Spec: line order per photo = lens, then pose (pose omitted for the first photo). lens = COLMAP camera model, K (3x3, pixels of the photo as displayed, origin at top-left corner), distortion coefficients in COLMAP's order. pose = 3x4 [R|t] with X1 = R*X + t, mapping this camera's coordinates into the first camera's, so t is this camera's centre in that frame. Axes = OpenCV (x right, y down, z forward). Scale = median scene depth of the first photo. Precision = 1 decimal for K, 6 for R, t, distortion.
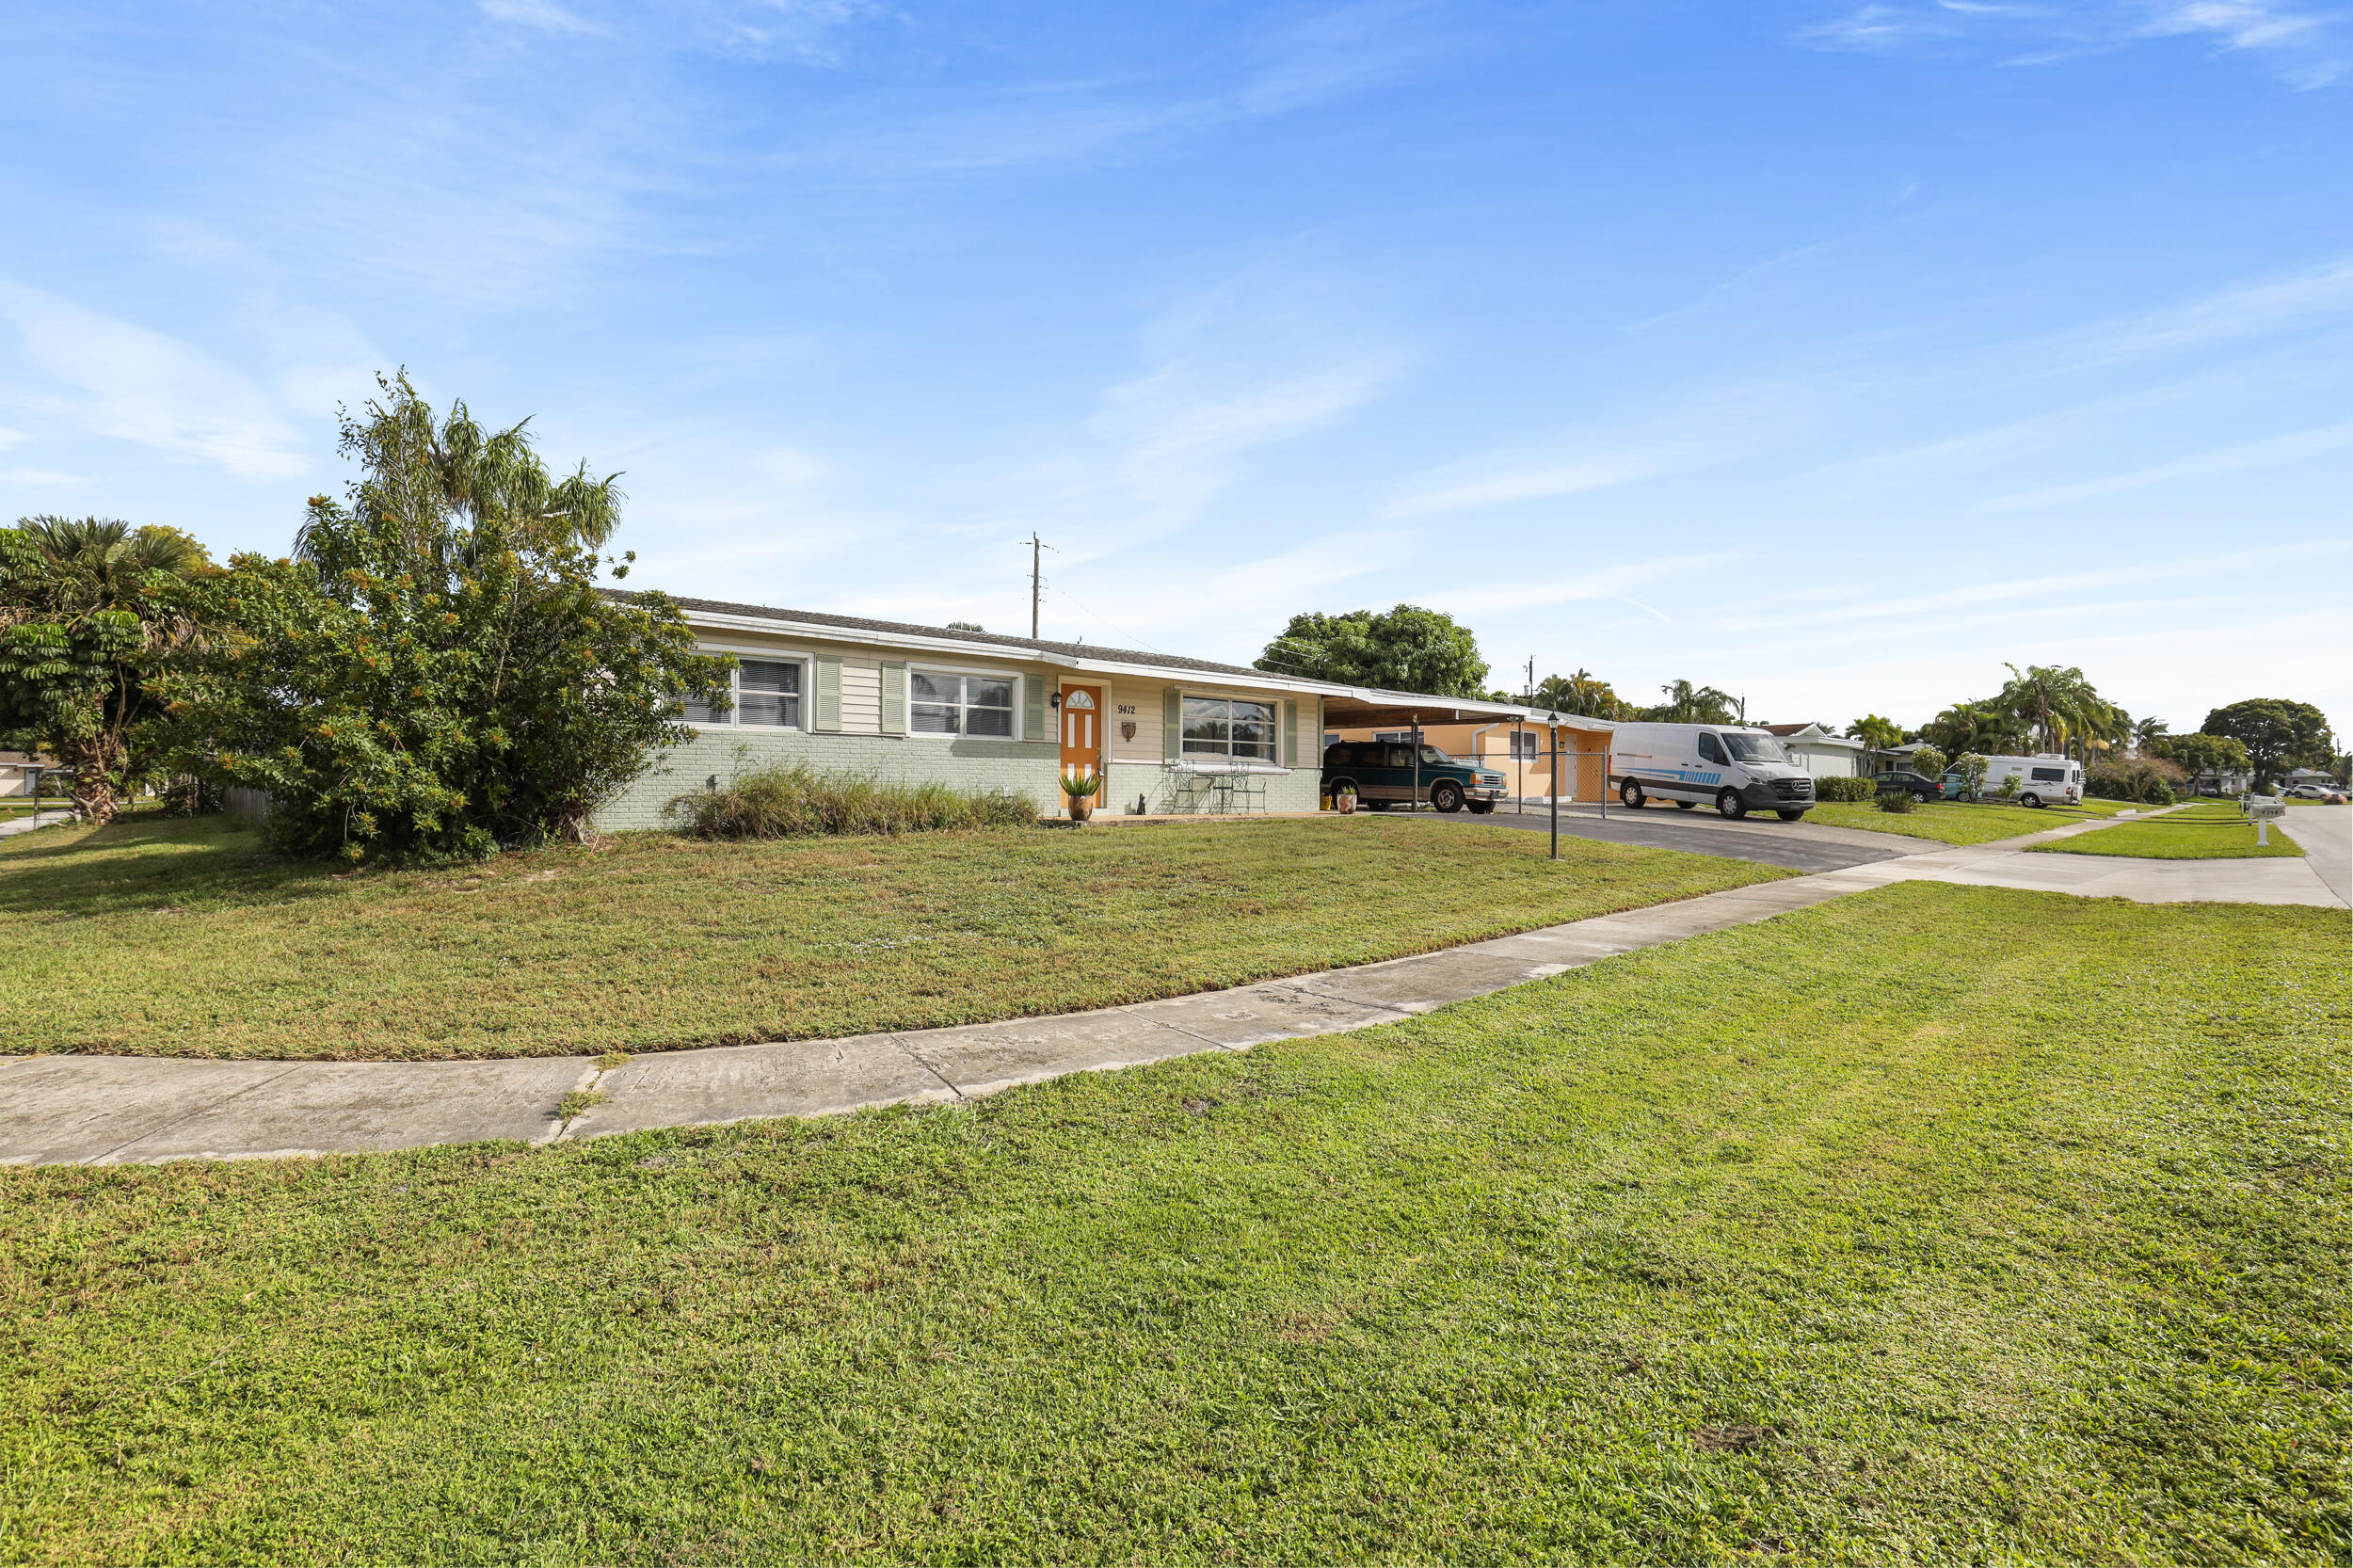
lens RADIAL K [[1072.4, 0, 1161.6], [0, 1072.4, 782.5], [0, 0, 1]] dist [-0.031744, 0.001984]
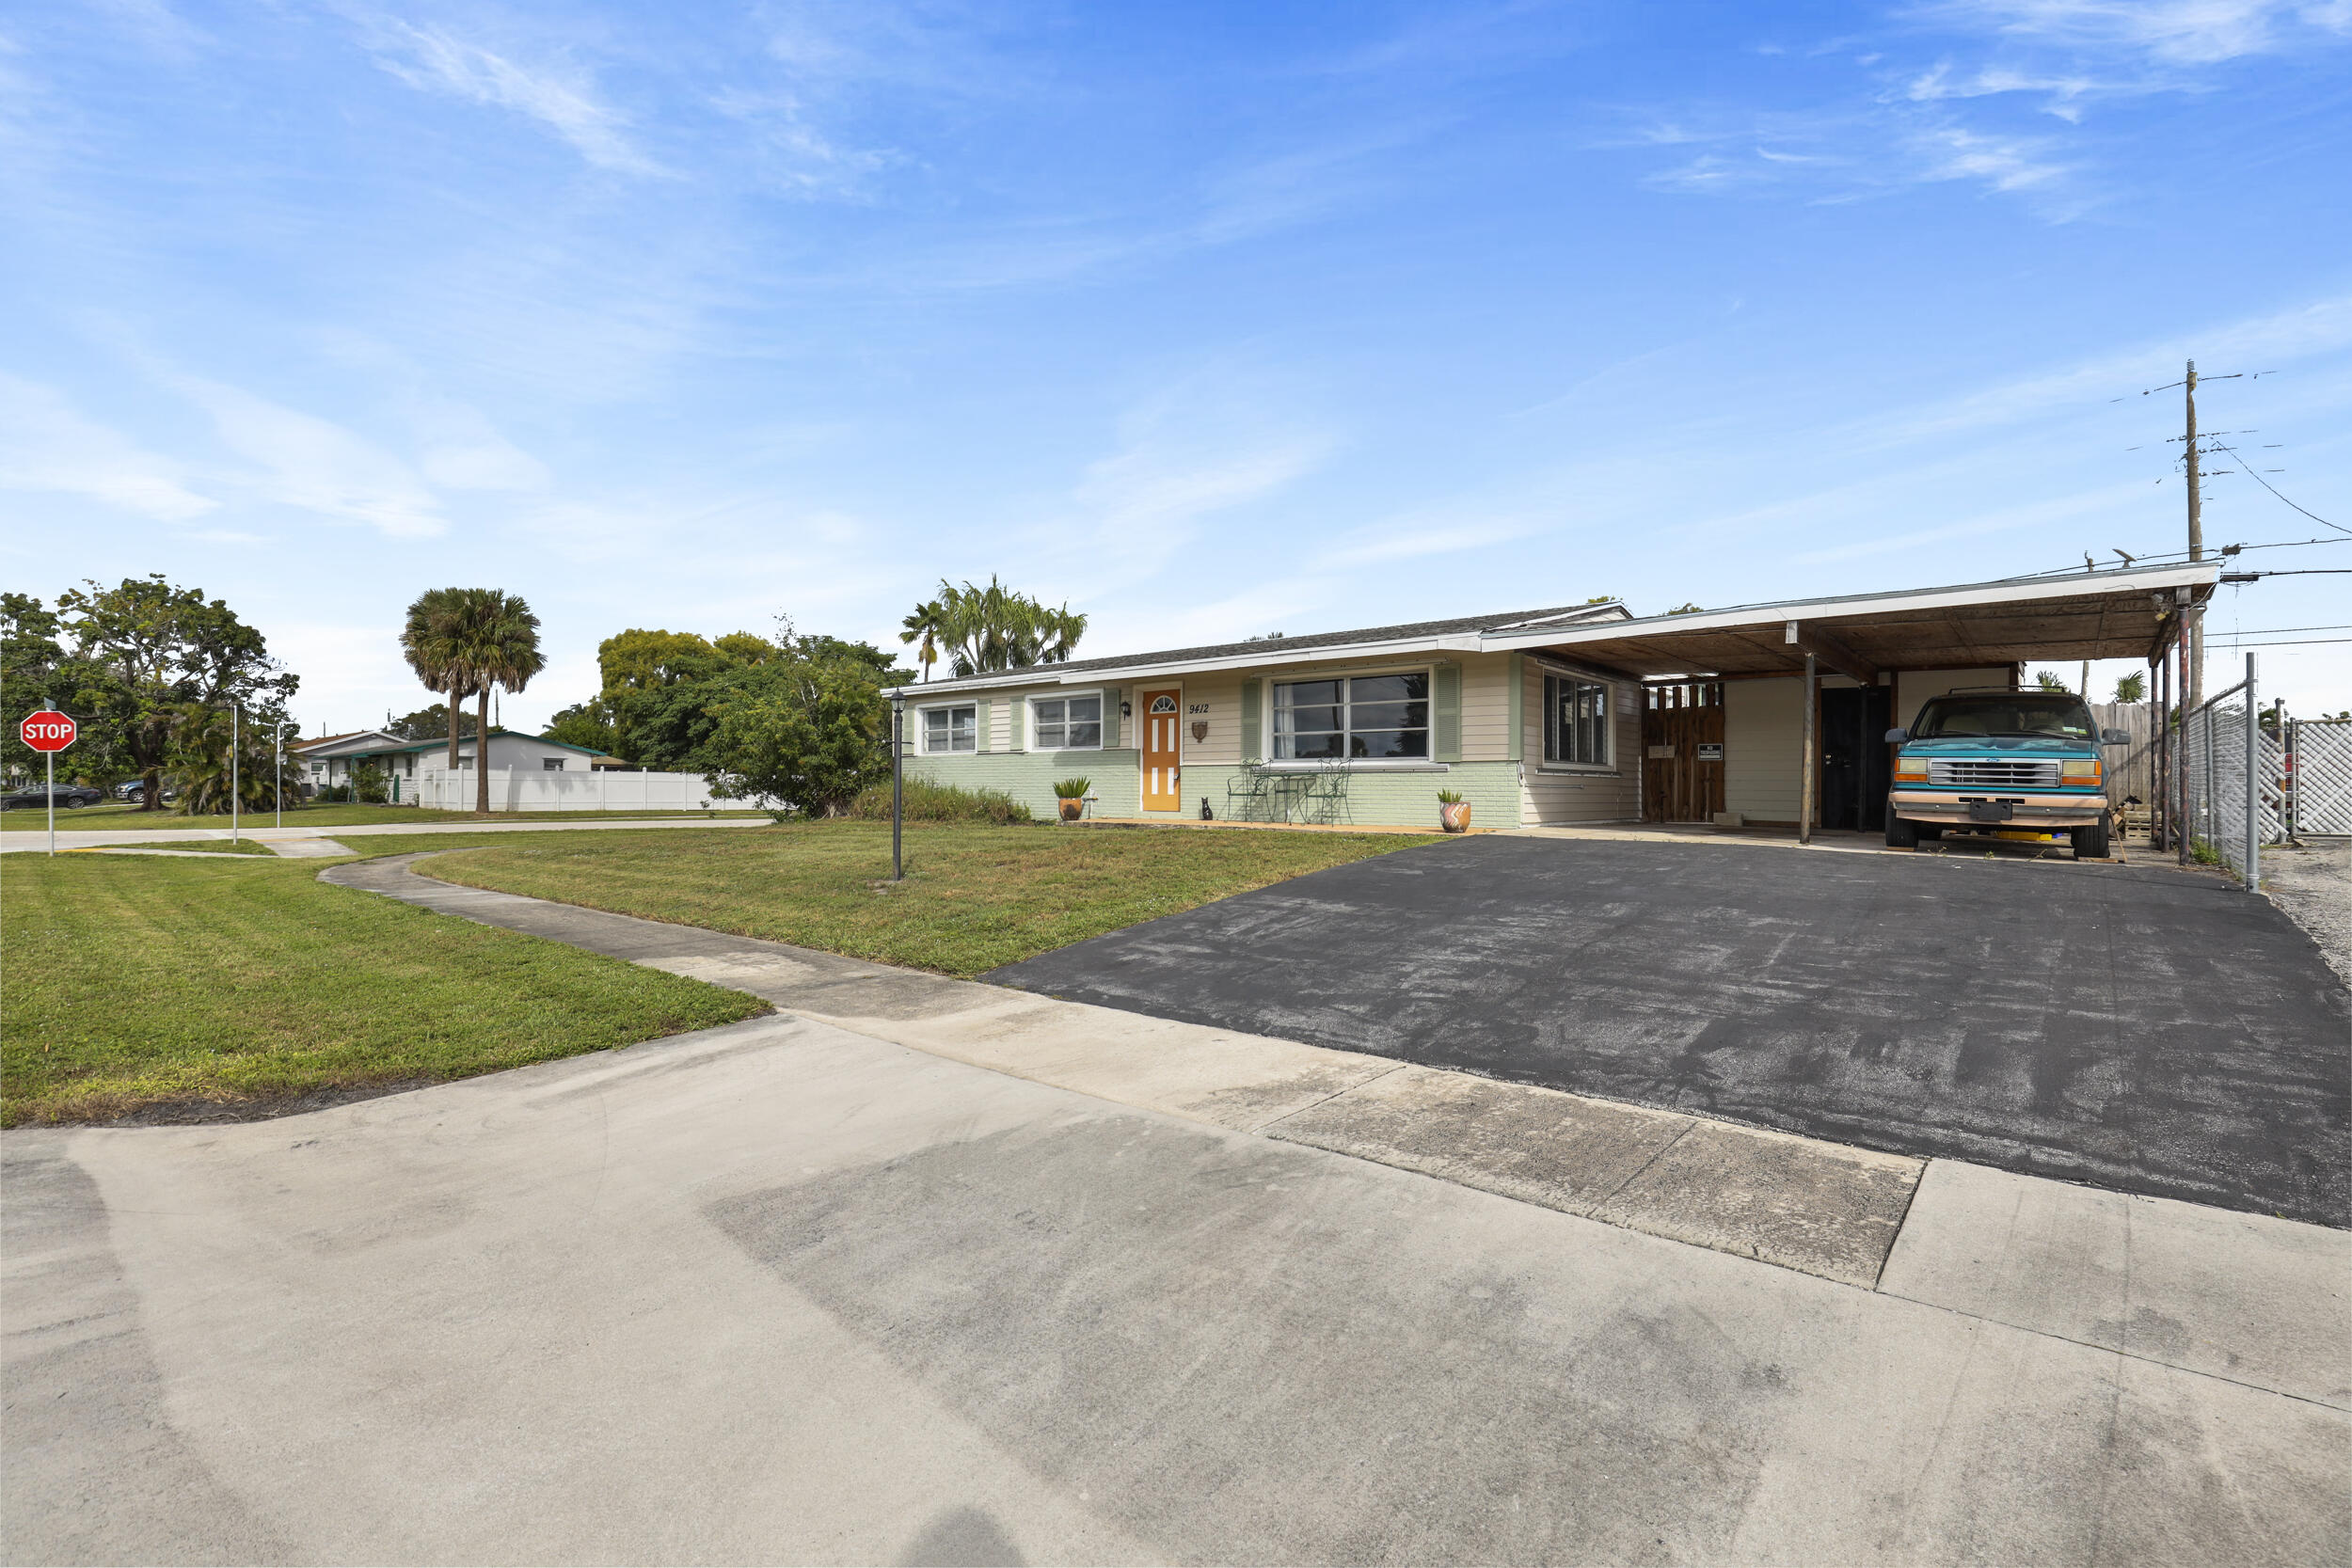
lens RADIAL K [[1071.9, 0, 1158.1], [0, 1071.9, 783.0], [0, 0, 1]] dist [-0.031744, 0.001984]
pose [[0.079547, -0.015709, -0.996707, 1.020590], [-0.002738, 0.999869, -0.015977, 0.014209], [0.996827, 0.004000, 0.079493, 1.002851]]
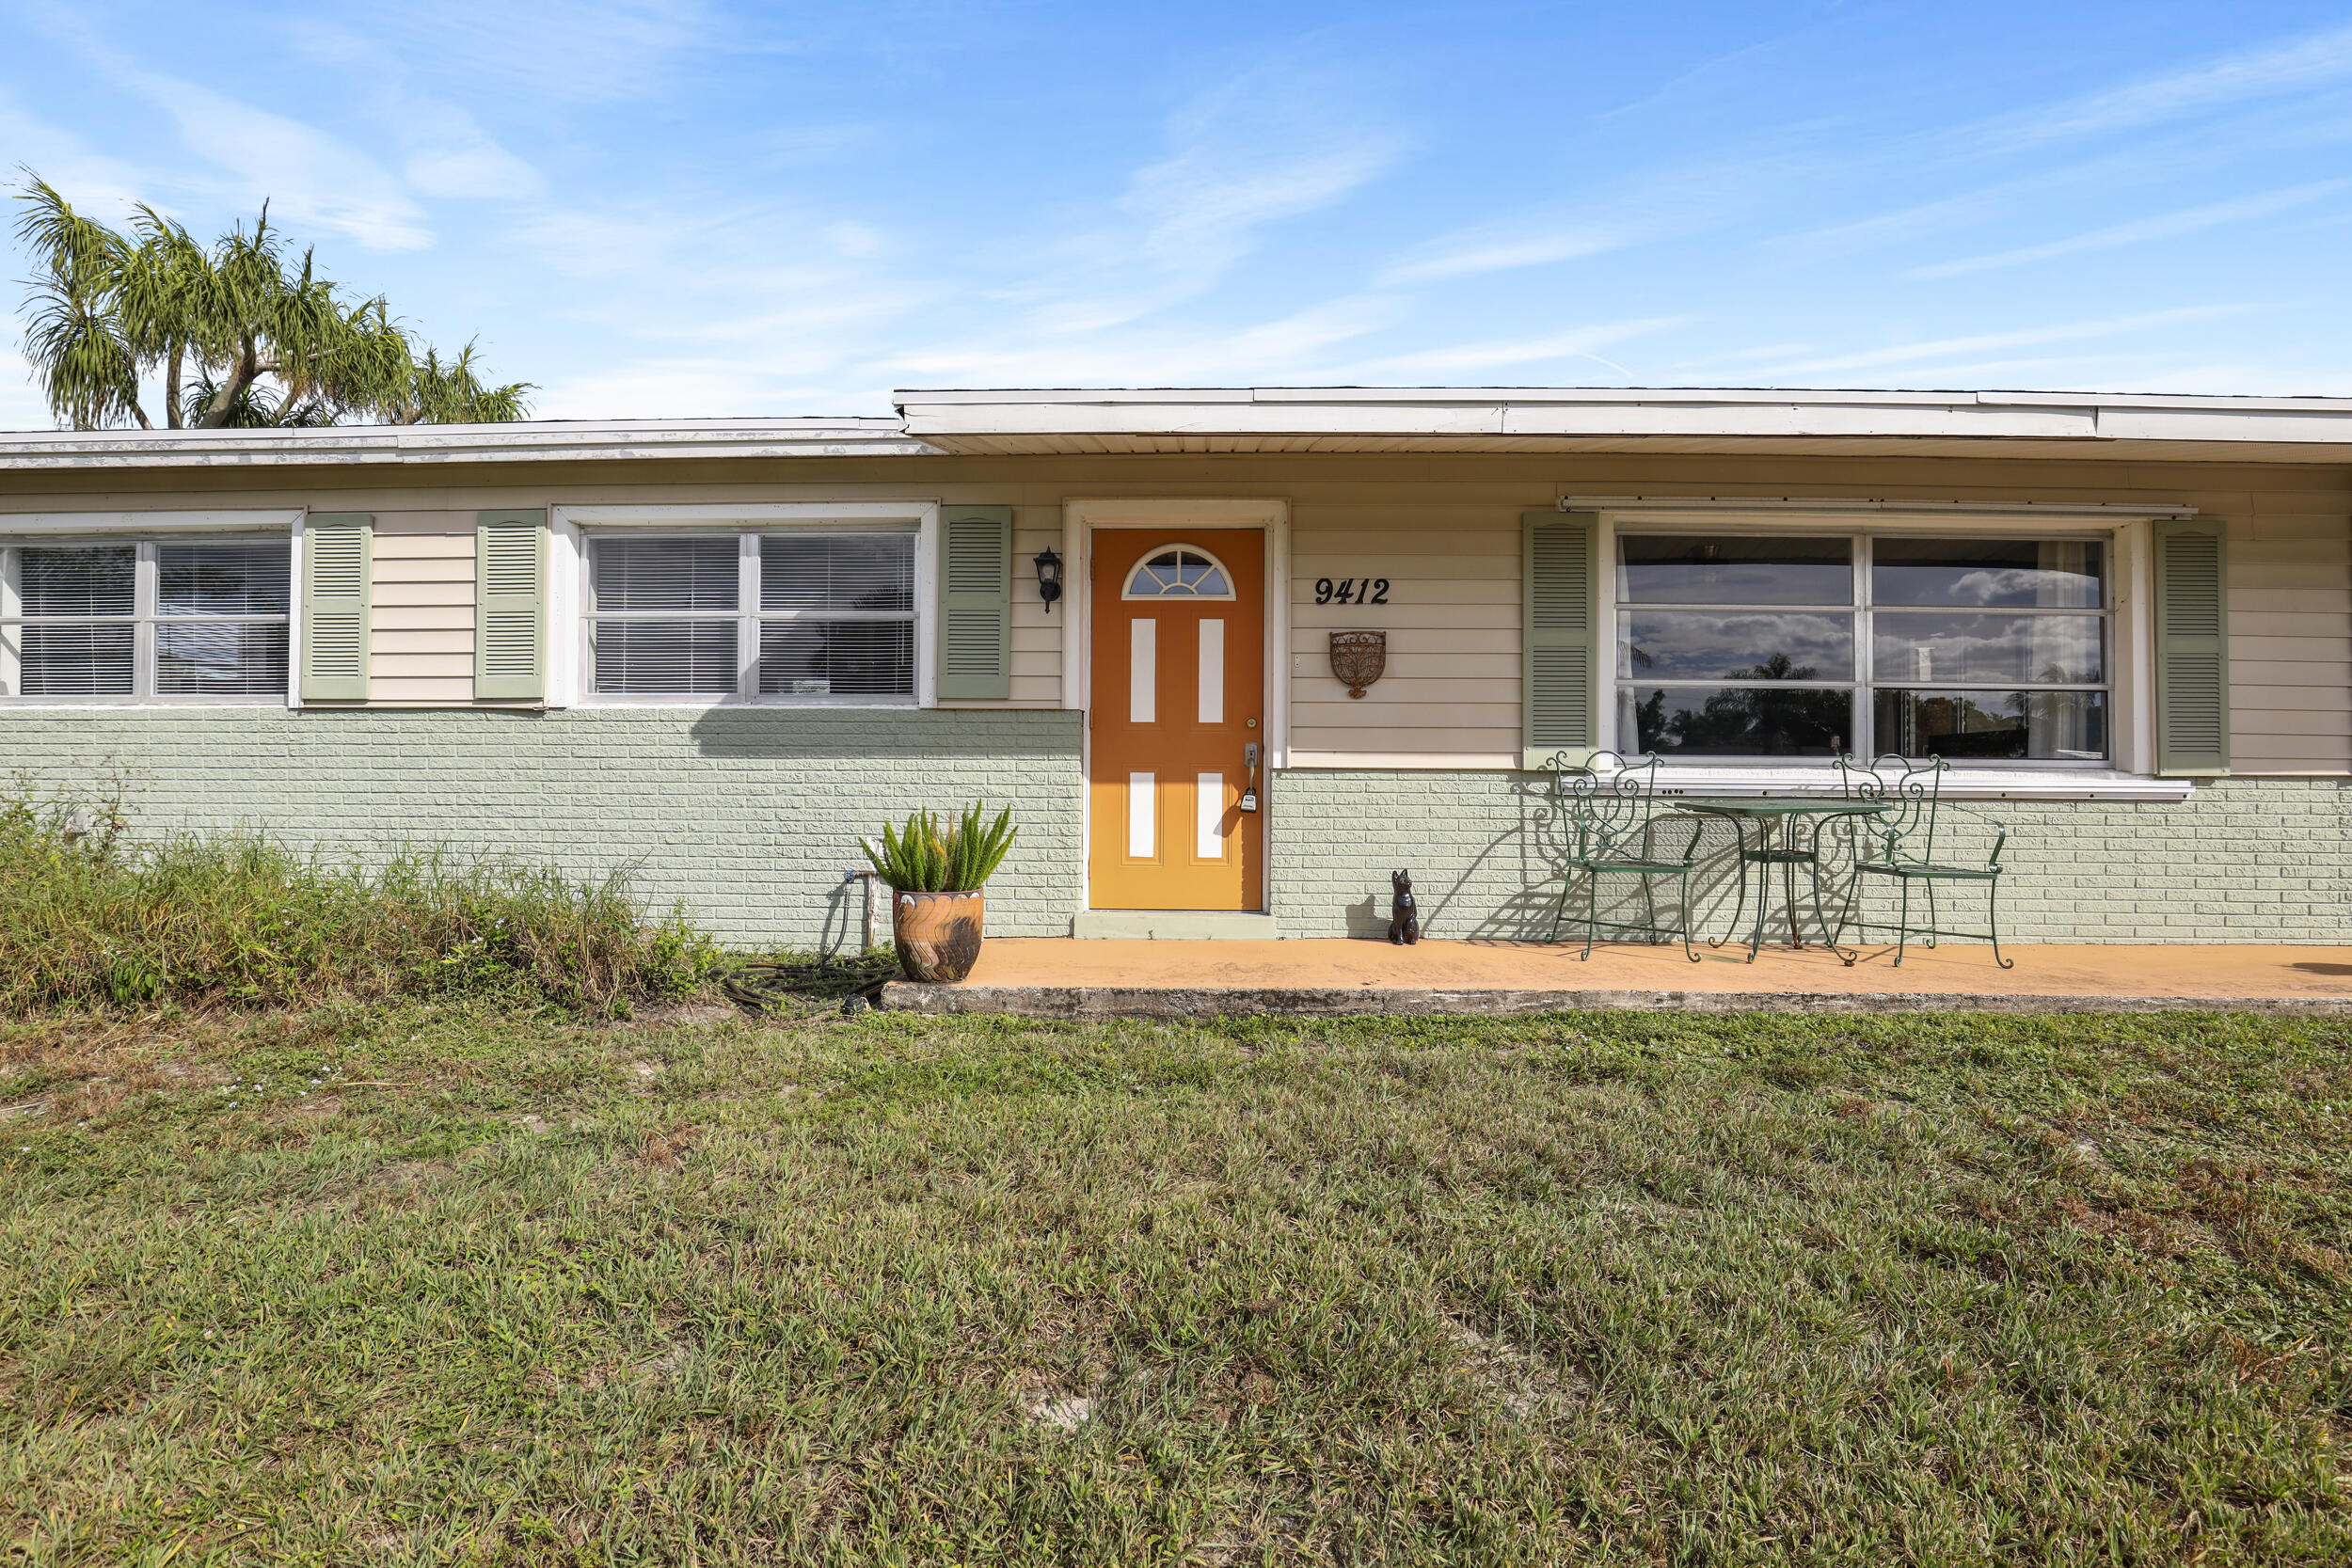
lens RADIAL K [[1071.9, 0, 1177.8], [0, 1071.9, 789.9], [0, 0, 1]] dist [-0.031744, 0.001984]
pose [[0.700129, 0.003684, -0.714007, 0.167336], [0.000066, 0.999986, 0.005224, -0.015480], [0.714017, -0.003704, 0.700119, 0.850395]]
